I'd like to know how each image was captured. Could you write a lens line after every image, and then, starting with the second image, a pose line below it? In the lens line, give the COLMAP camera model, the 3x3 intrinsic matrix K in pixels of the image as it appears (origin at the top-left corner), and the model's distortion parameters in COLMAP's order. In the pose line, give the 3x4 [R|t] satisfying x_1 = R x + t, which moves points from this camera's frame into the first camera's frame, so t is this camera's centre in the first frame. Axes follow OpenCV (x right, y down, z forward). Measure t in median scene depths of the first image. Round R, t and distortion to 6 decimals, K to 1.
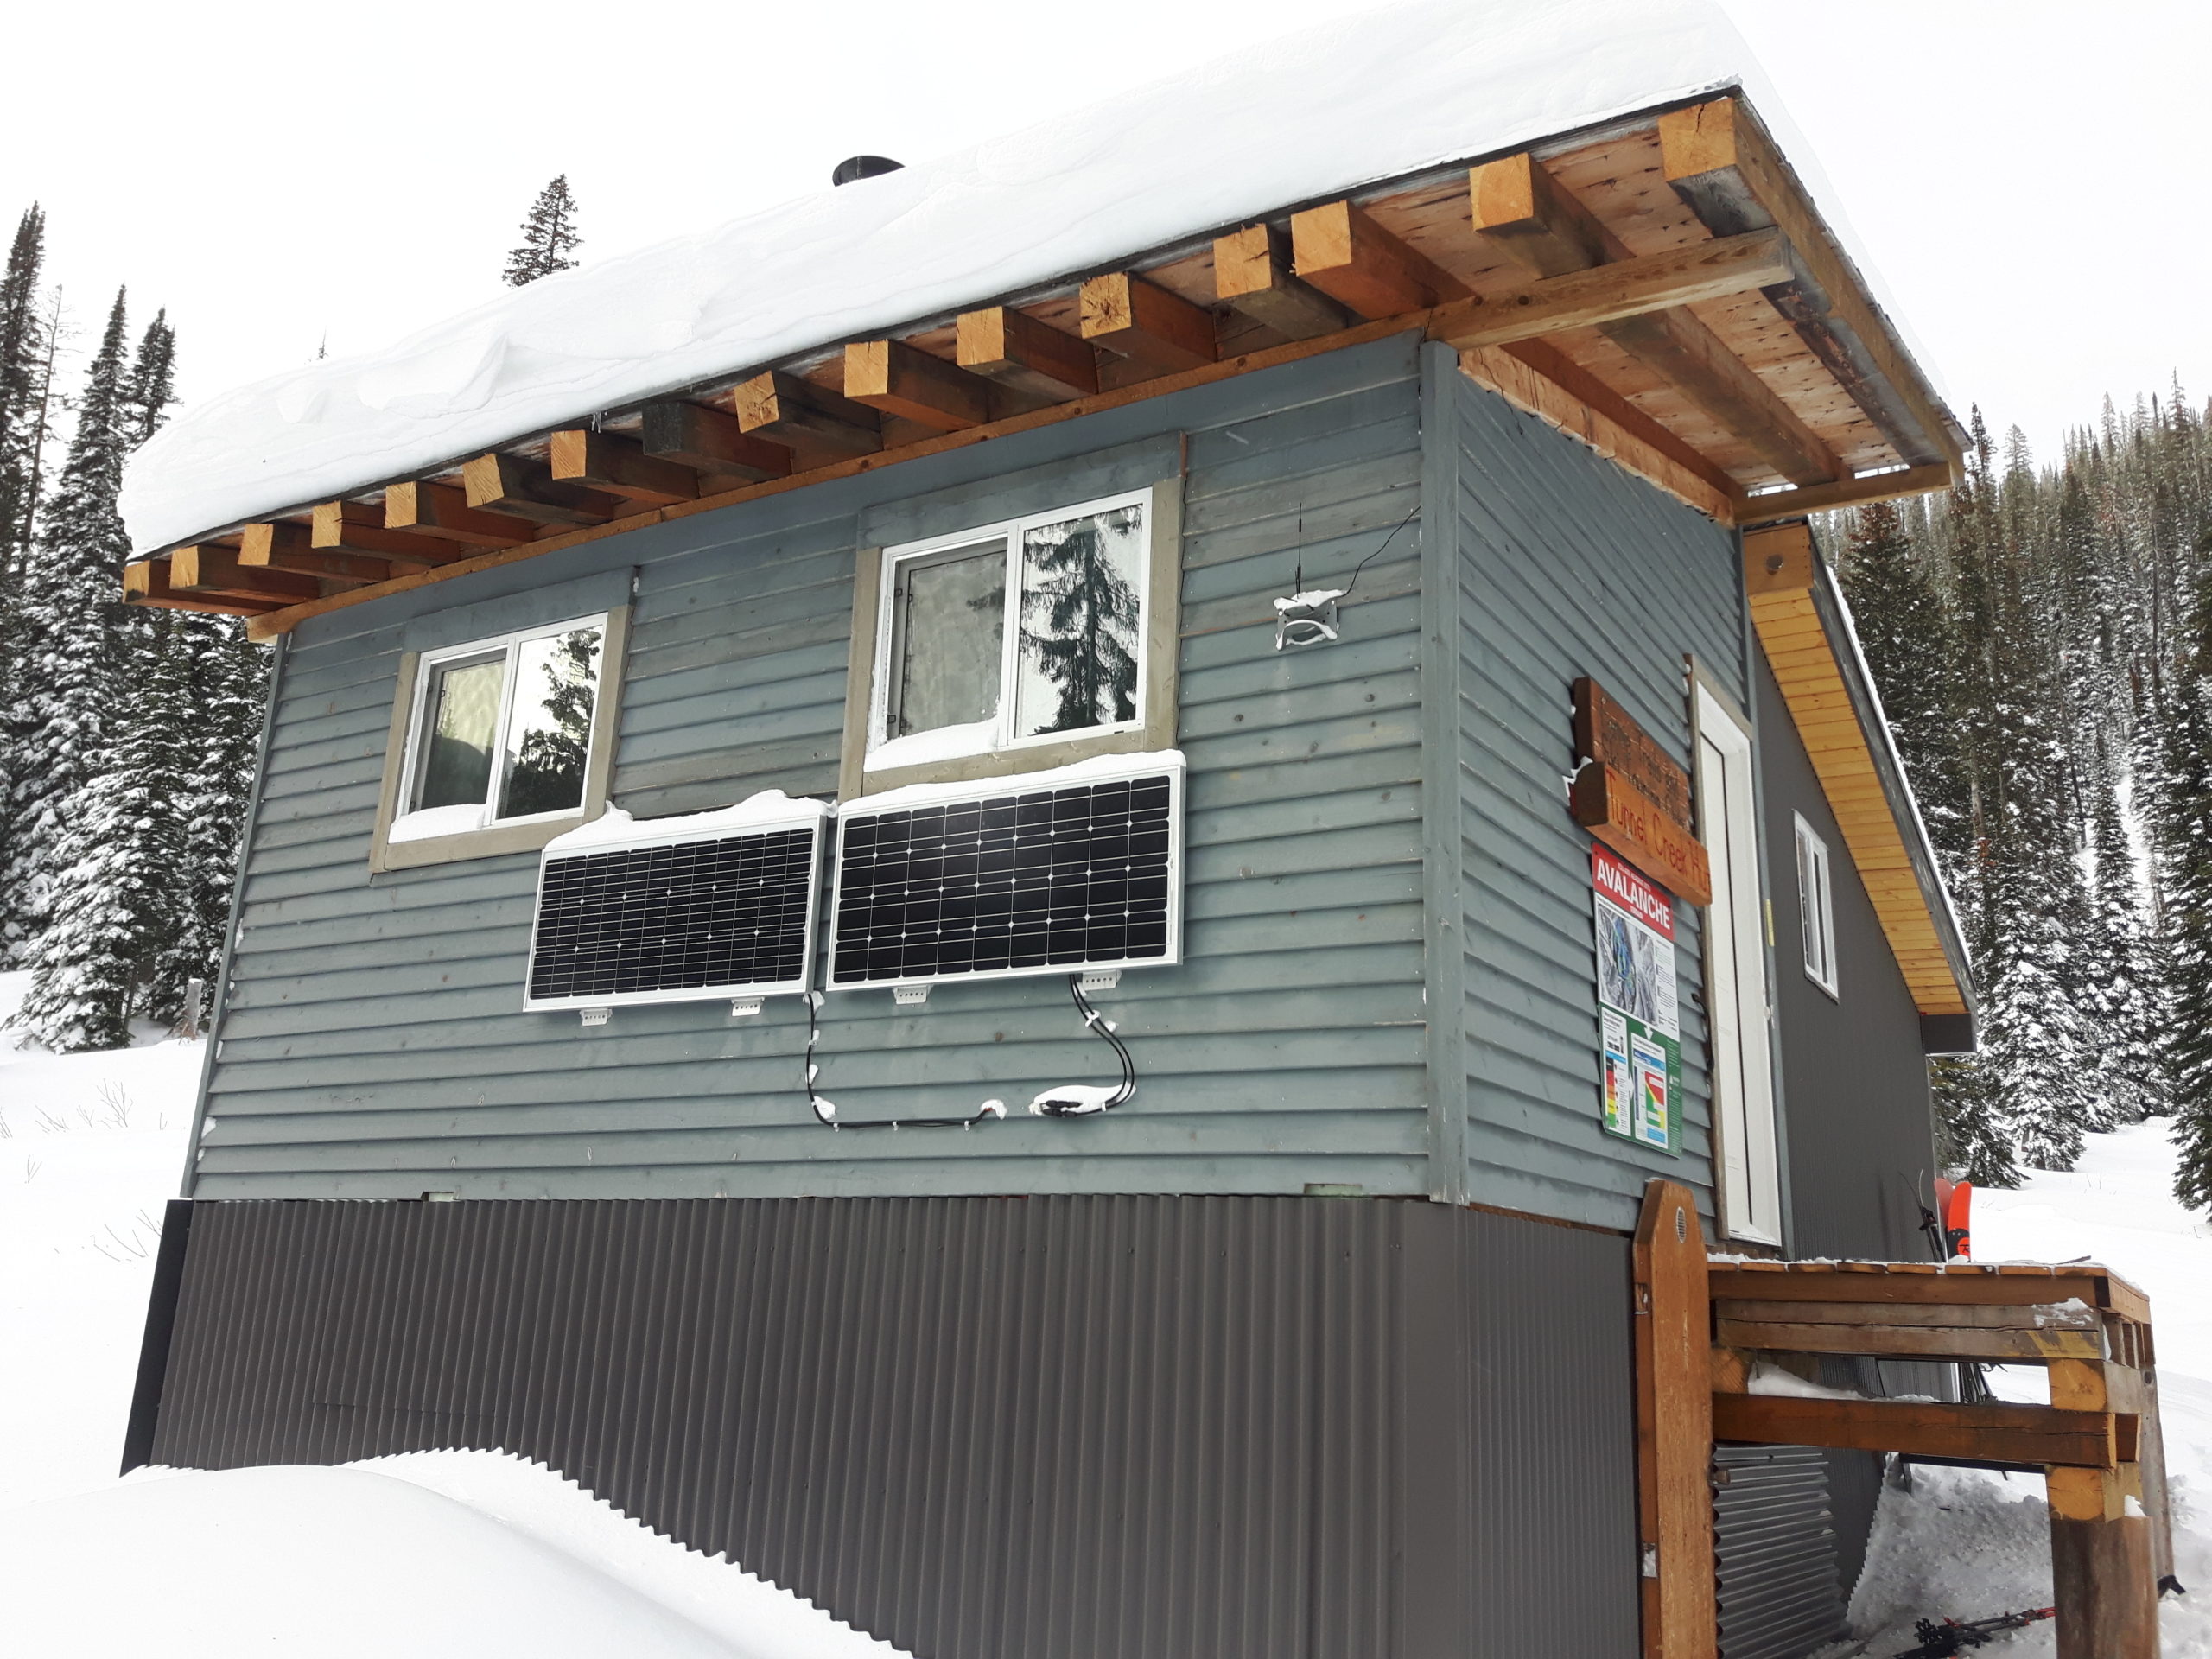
lens RADIAL K [[1921.2, 0, 1106.0], [0, 1921.2, 829.5], [0, 0, 1]] dist [0.159406, -0.366549]
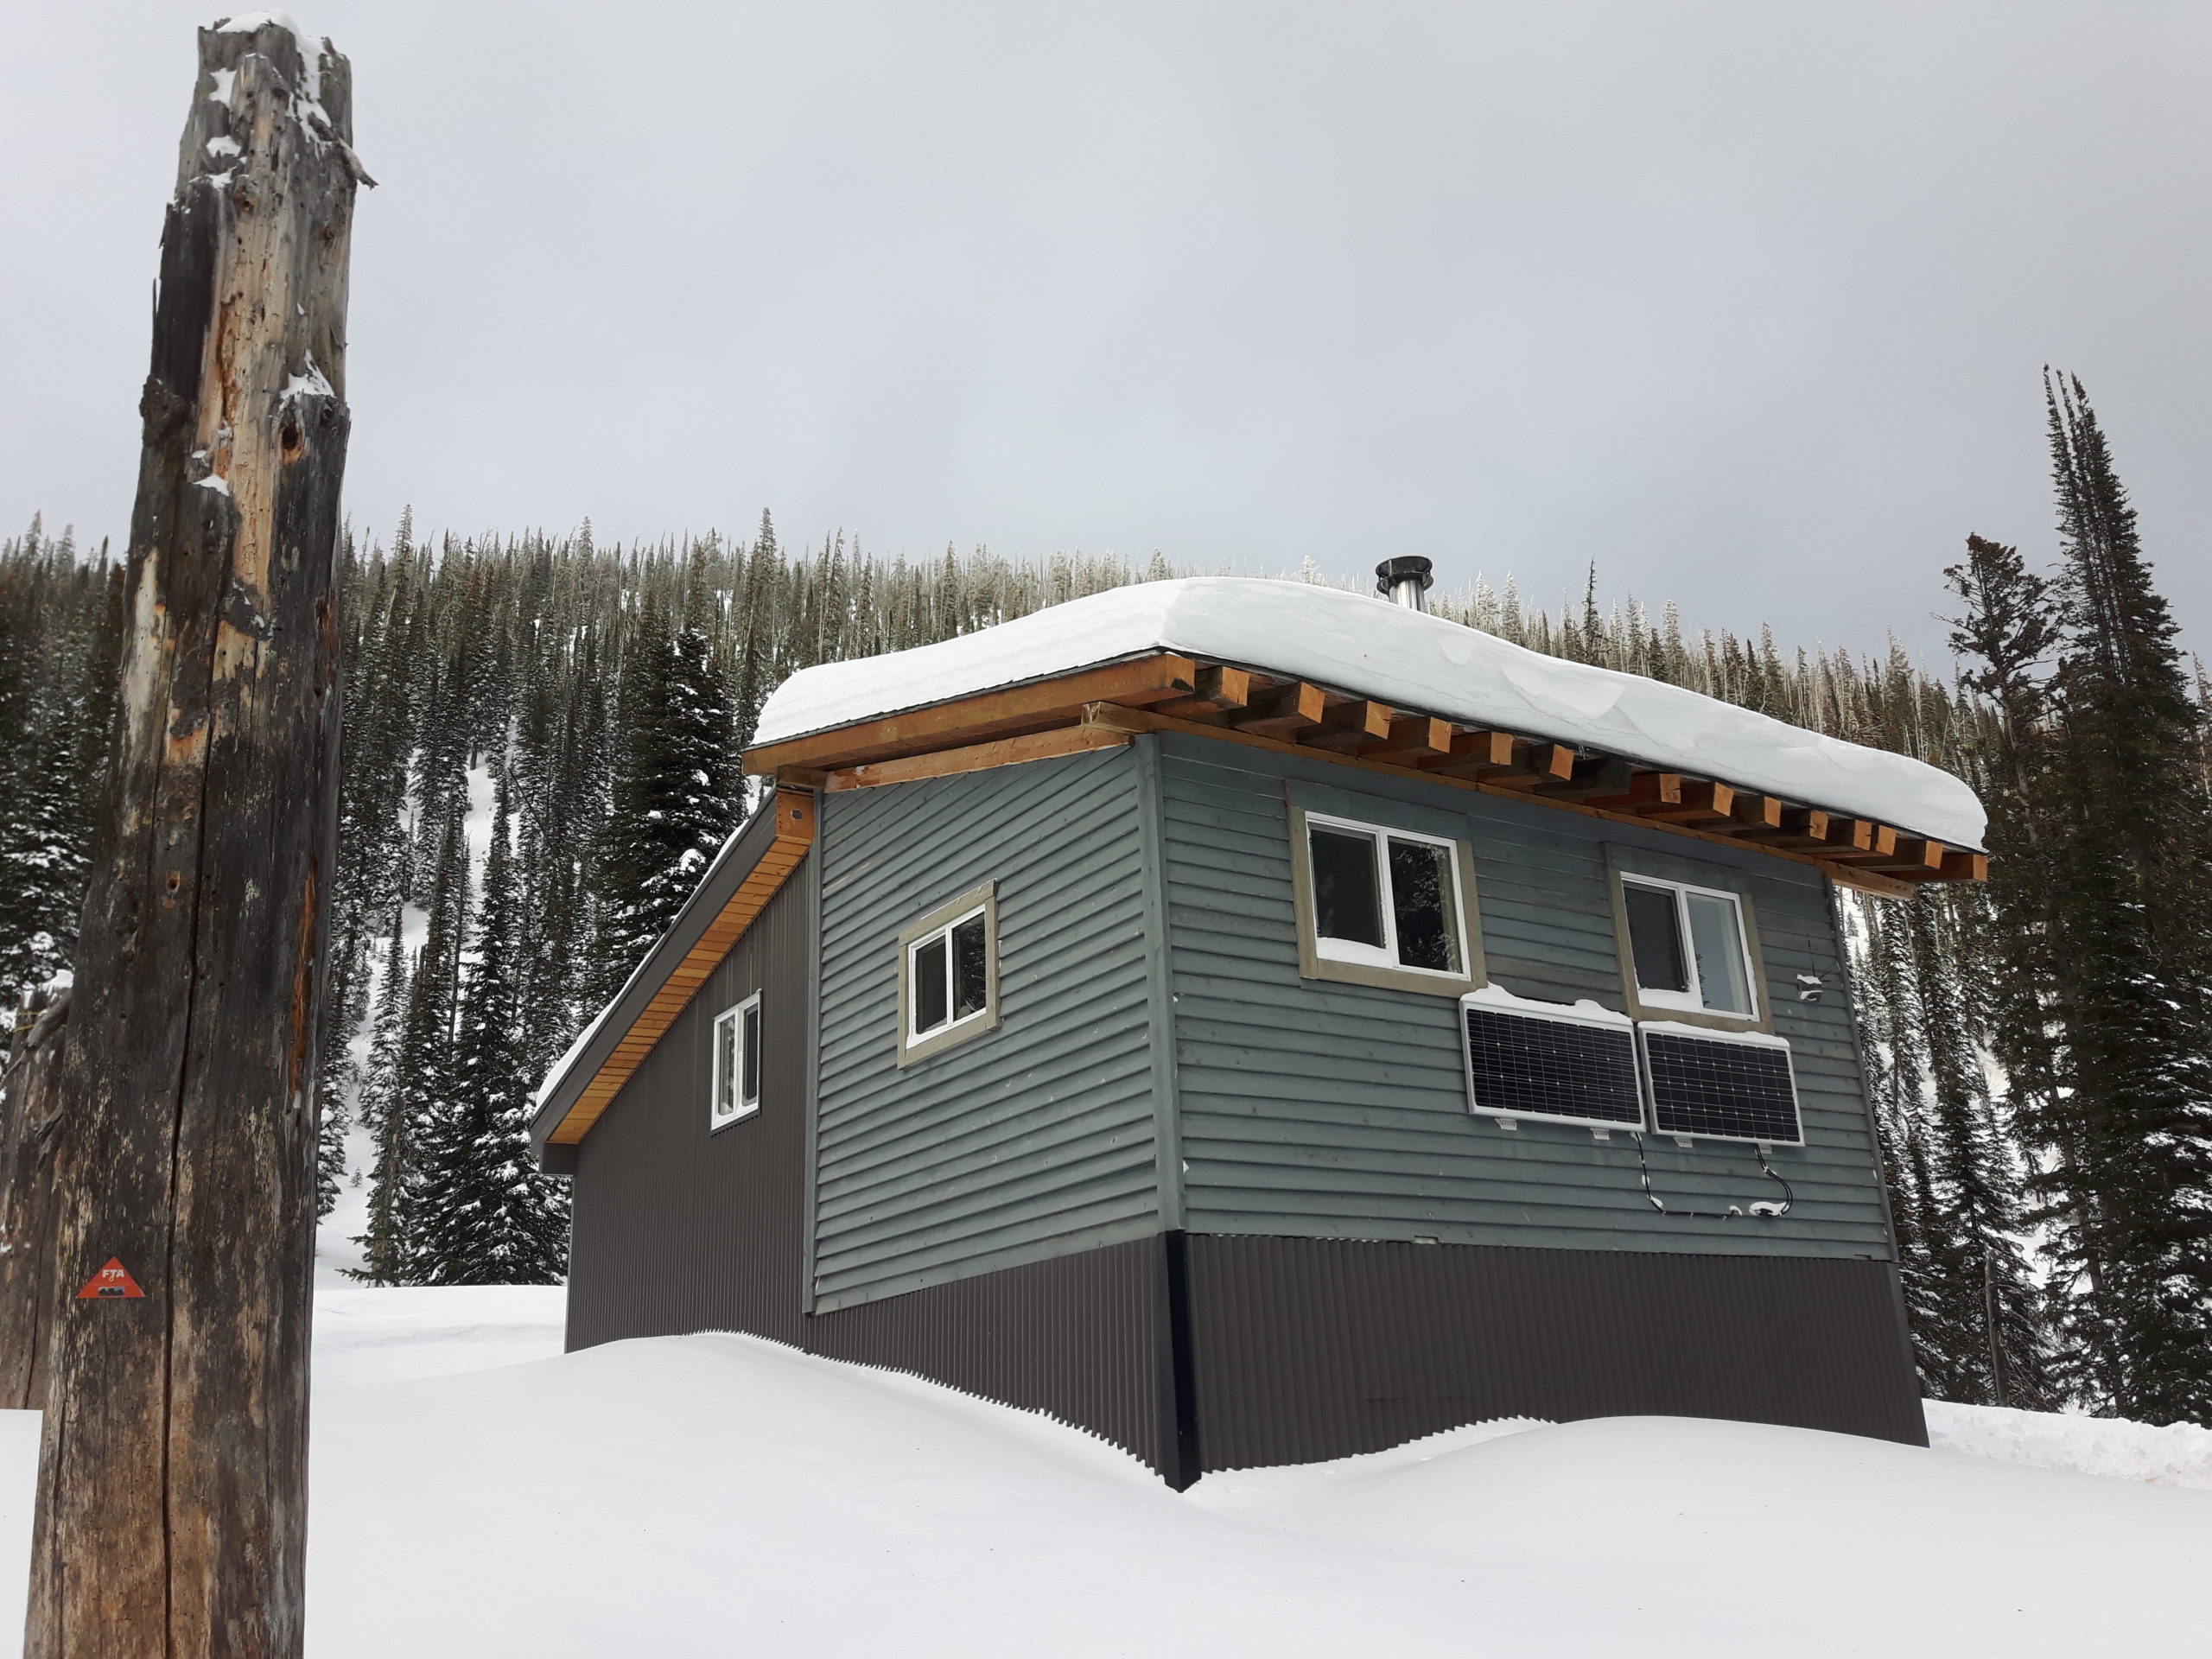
lens RADIAL K [[1772.2, 0, 1106.0], [0, 1772.2, 829.5], [0, 0, 1]] dist [-0.004175, -0.007453]
pose [[0.420025, 0.248745, 0.872757, -1.768068], [-0.179887, 0.965441, -0.188588, 0.205448], [-0.889505, -0.077786, 0.450255, 0.738280]]
